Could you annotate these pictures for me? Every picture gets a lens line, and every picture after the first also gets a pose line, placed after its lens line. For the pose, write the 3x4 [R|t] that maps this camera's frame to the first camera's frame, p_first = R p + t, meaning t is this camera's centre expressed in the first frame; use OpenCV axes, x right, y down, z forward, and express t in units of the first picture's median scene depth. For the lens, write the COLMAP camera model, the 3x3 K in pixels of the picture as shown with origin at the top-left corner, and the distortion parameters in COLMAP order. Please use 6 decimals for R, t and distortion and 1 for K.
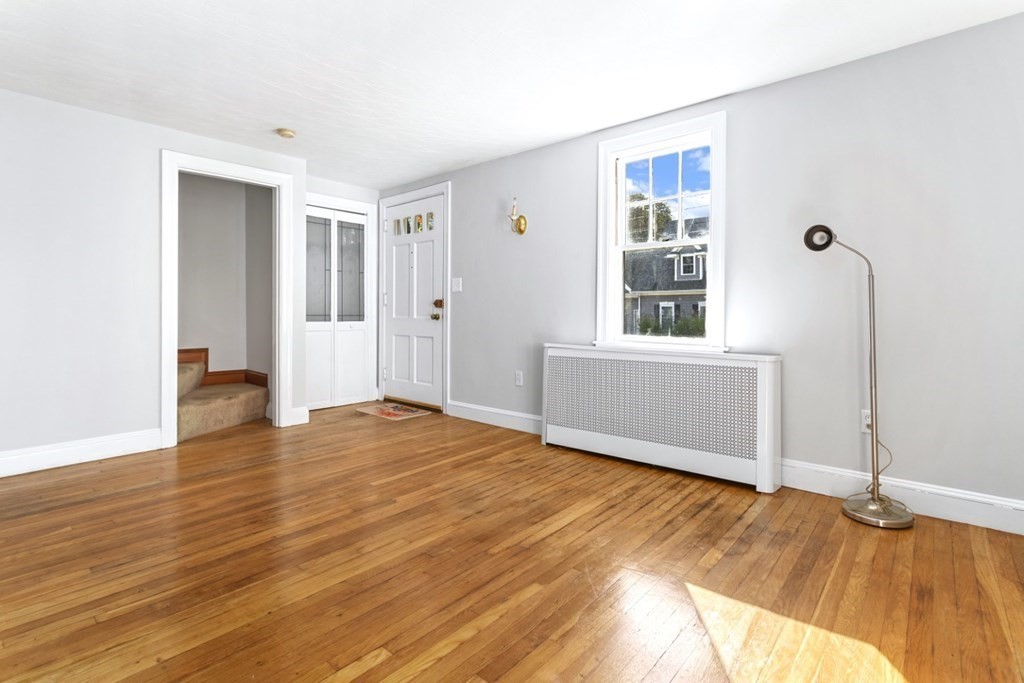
lens RADIAL K [[489.1, 0, 510.1], [0, 489.1, 310.4], [0, 0, 1]] dist [0.002603, 0.000408]
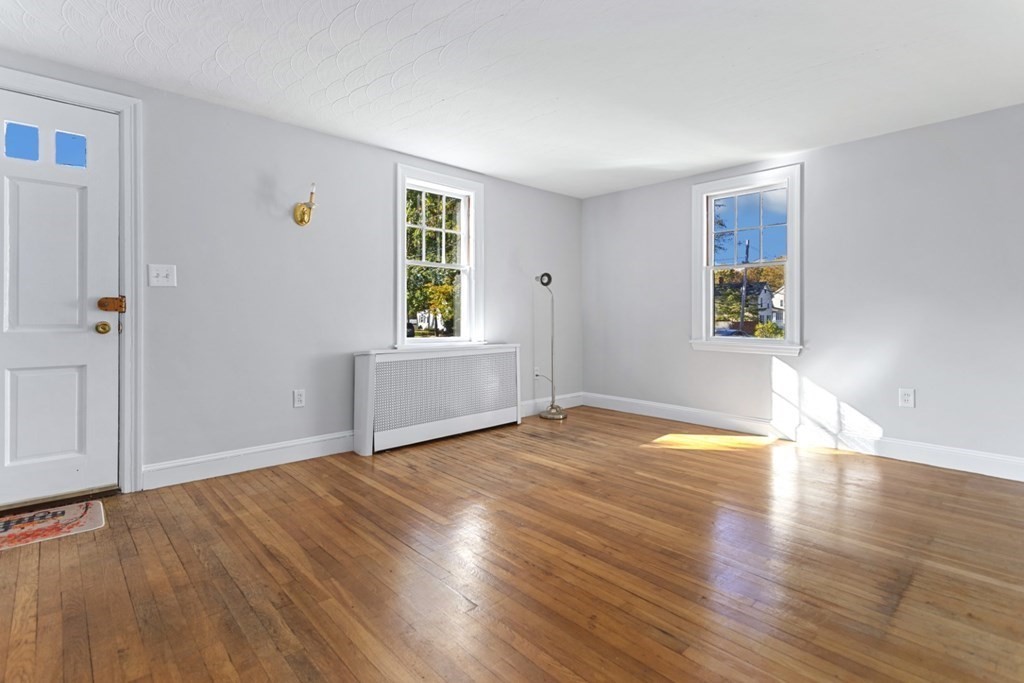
lens RADIAL K [[493.0, 0, 510.8], [0, 493.0, 314.9], [0, 0, 1]] dist [0.003399, 0.000309]
pose [[0.104538, 0.000463, 0.994521, -1.201035], [-0.005089, 0.999987, 0.000069, -0.007342], [-0.994508, -0.005068, 0.104539, 0.857986]]
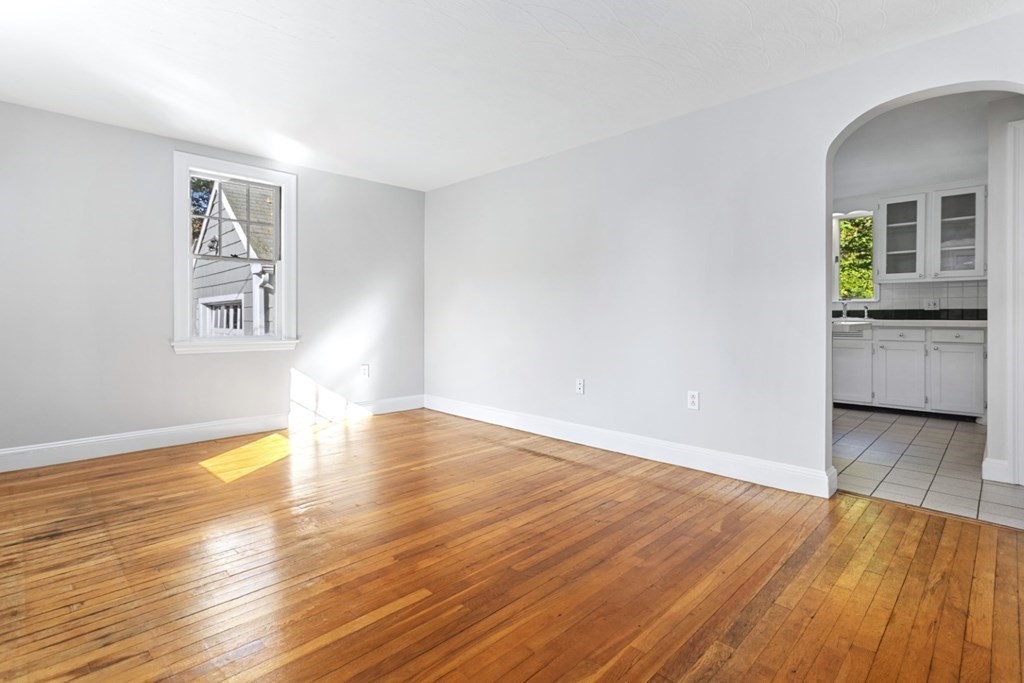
lens RADIAL K [[493.0, 0, 510.8], [0, 493.0, 314.9], [0, 0, 1]] dist [0.003399, 0.000309]
pose [[-0.997697, -0.003525, 0.067743, -0.462203], [-0.003878, 0.999980, -0.005089, 0.003391], [-0.067724, -0.005340, -0.997690, 1.739638]]
